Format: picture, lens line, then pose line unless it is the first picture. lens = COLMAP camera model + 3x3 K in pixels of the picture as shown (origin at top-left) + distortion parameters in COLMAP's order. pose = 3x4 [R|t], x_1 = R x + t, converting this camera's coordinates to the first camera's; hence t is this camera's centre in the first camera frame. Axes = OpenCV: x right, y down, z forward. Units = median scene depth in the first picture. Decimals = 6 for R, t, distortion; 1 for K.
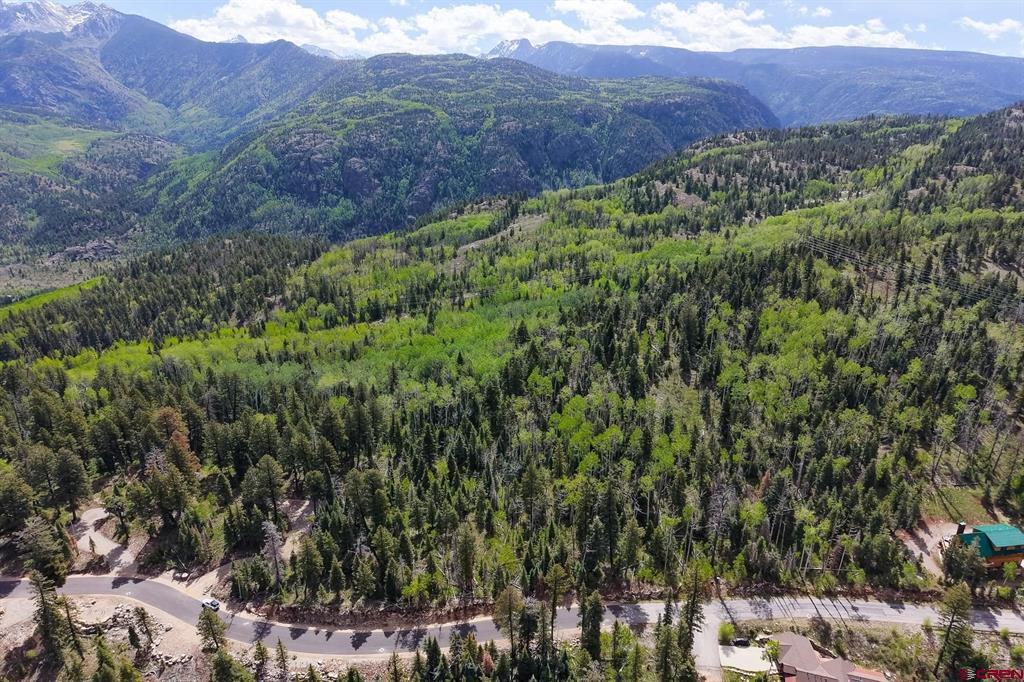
lens RADIAL K [[698.6, 0, 505.0], [0, 698.6, 351.3], [0, 0, 1]] dist [0.024909, -0.025215]
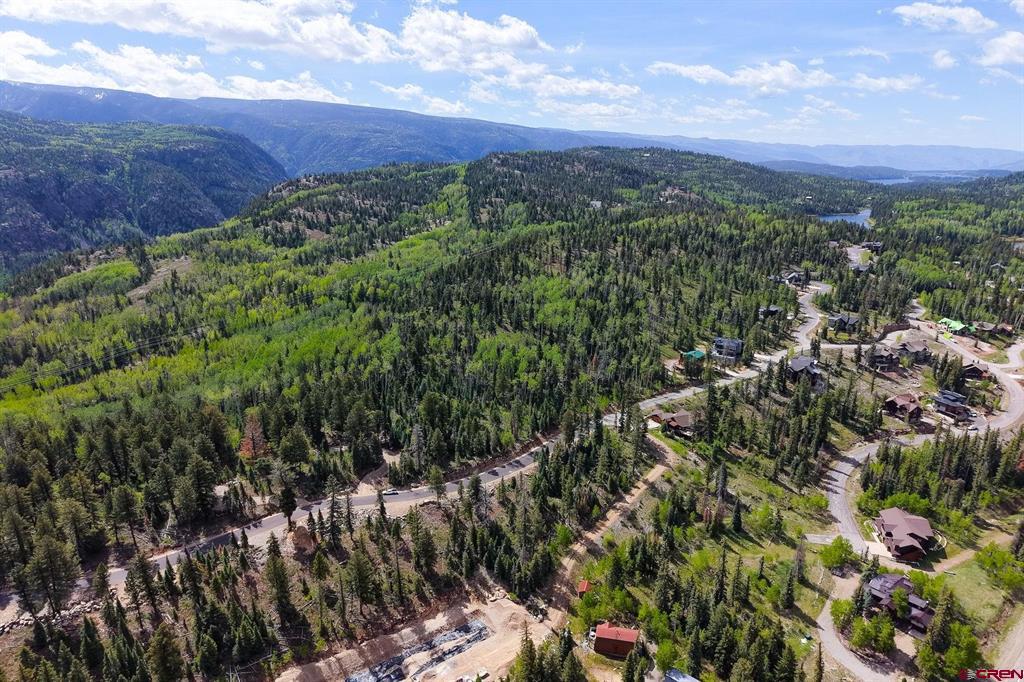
lens RADIAL K [[698.6, 0, 518.8], [0, 698.6, 331.5], [0, 0, 1]] dist [0.024909, -0.025215]
pose [[0.756354, -0.157783, 0.634849, -0.170195], [0.212033, 0.977214, -0.009741, 0.016151], [-0.618847, 0.141977, 0.772574, -0.053690]]
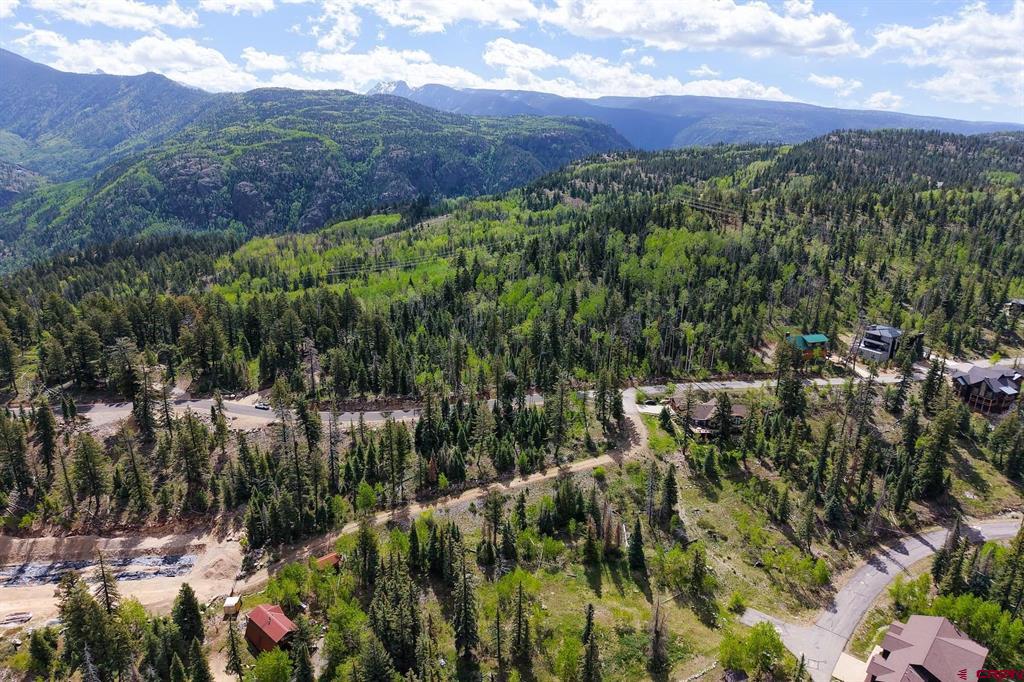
lens RADIAL K [[698.6, 0, 510.6], [0, 698.6, 343.1], [0, 0, 1]] dist [0.024909, -0.025215]
pose [[0.984785, -0.036110, 0.169982, -0.028328], [0.047114, 0.997016, -0.061154, 0.053682], [-0.167267, 0.068232, 0.983548, -0.056911]]
